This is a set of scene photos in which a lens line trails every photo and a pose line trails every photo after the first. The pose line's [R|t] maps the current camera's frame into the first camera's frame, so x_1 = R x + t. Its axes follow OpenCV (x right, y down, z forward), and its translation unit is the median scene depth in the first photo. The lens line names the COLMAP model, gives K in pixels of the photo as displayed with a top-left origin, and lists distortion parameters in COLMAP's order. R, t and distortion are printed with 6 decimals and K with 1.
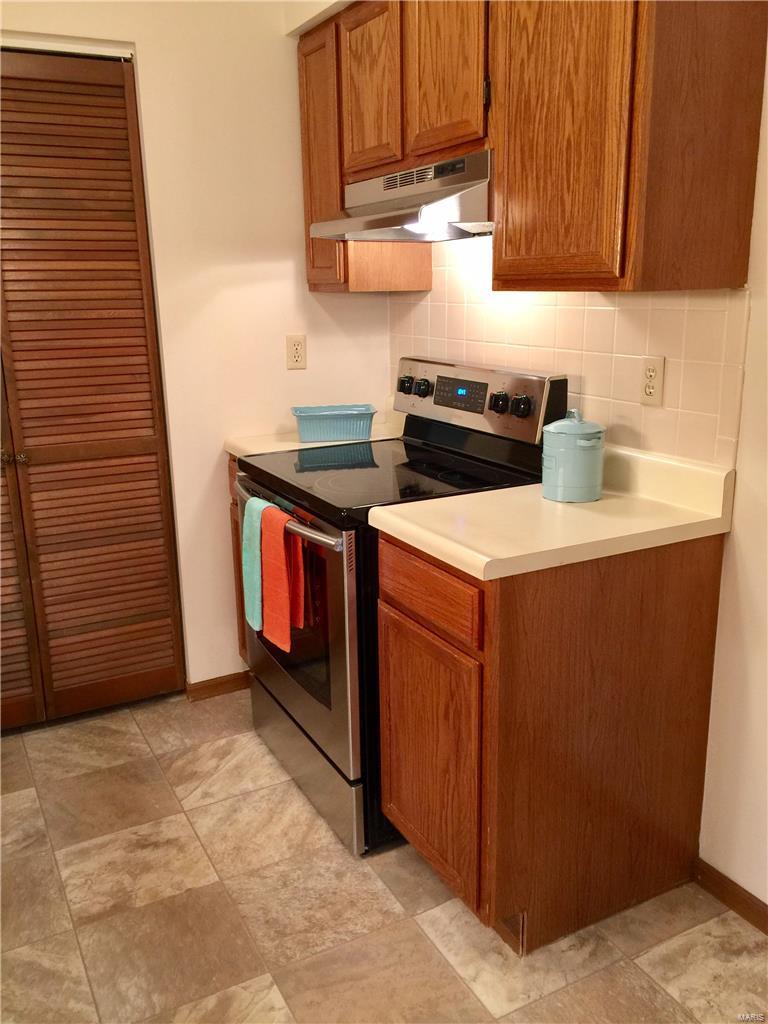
lens RADIAL K [[877.8, 0, 384.0], [0, 877.8, 512.0], [0, 0, 1]] dist [0.095808, -0.143272]
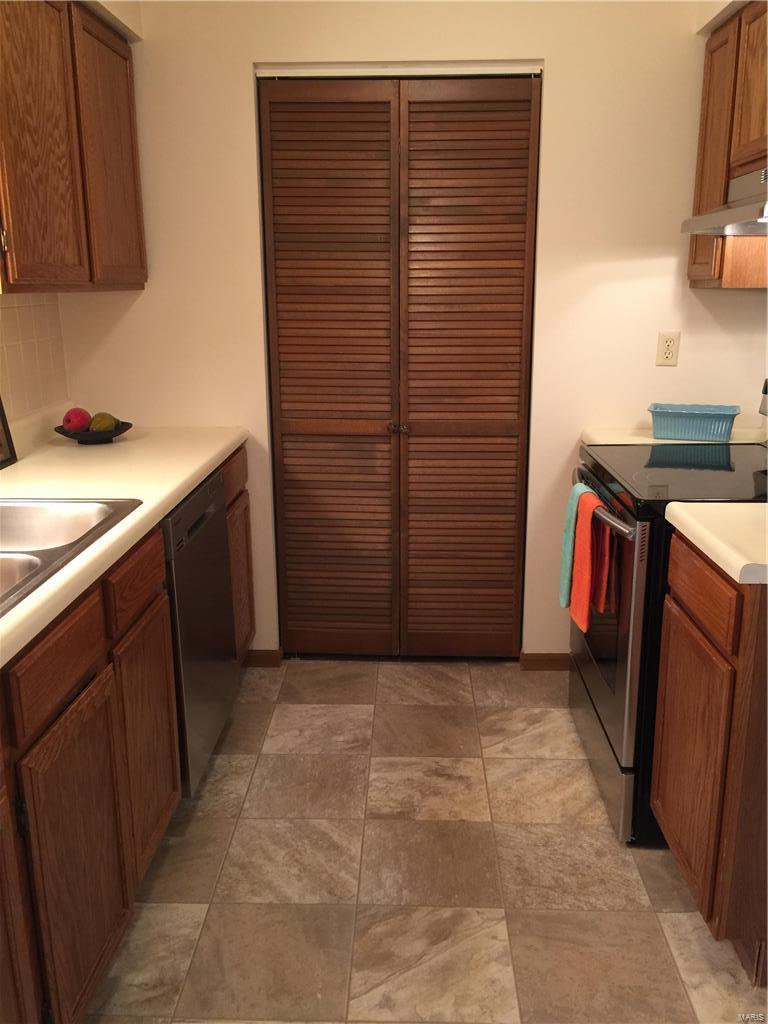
lens RADIAL K [[877.8, 0, 384.0], [0, 877.8, 512.0], [0, 0, 1]] dist [0.095808, -0.143272]
pose [[0.867882, 0.135016, -0.478071, 0.142311], [-0.135294, 0.990220, 0.034044, 0.012368], [0.477992, 0.035134, 0.877661, -0.032406]]
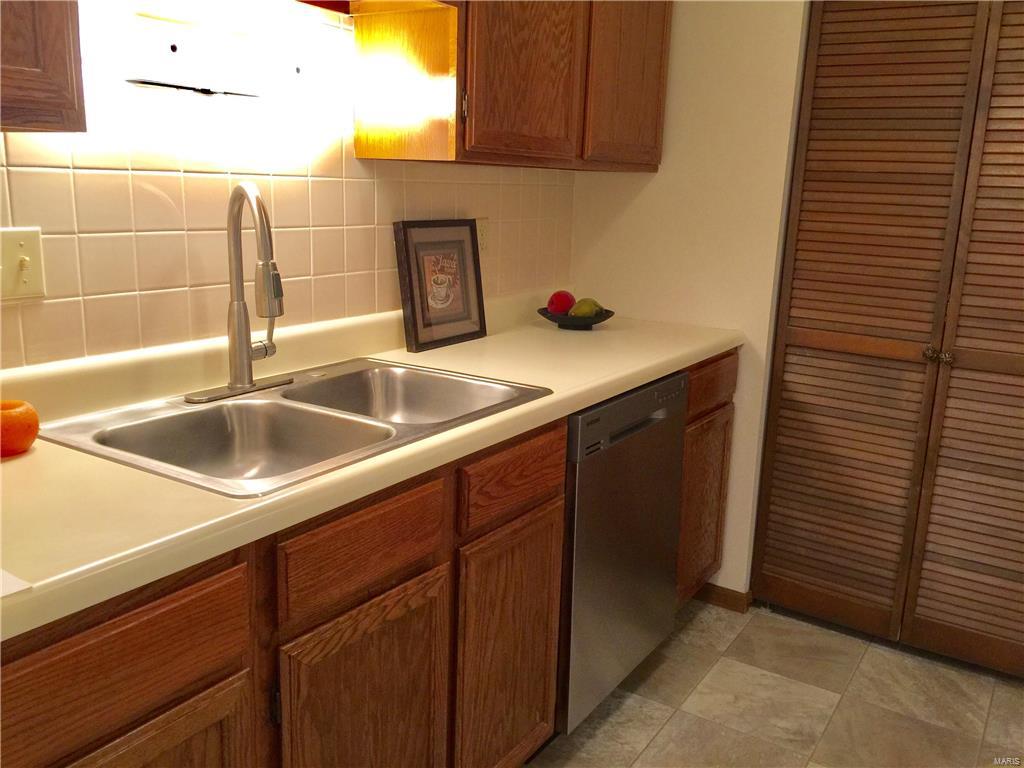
lens RADIAL K [[877.8, 0, 516.3], [0, 877.8, 386.6], [0, 0, 1]] dist [0.095808, -0.143272]
pose [[0.485586, 0.226575, -0.844316, 0.157587], [-0.263955, 0.958750, 0.105477, -0.011940], [0.833387, 0.171644, 0.525361, 0.159194]]
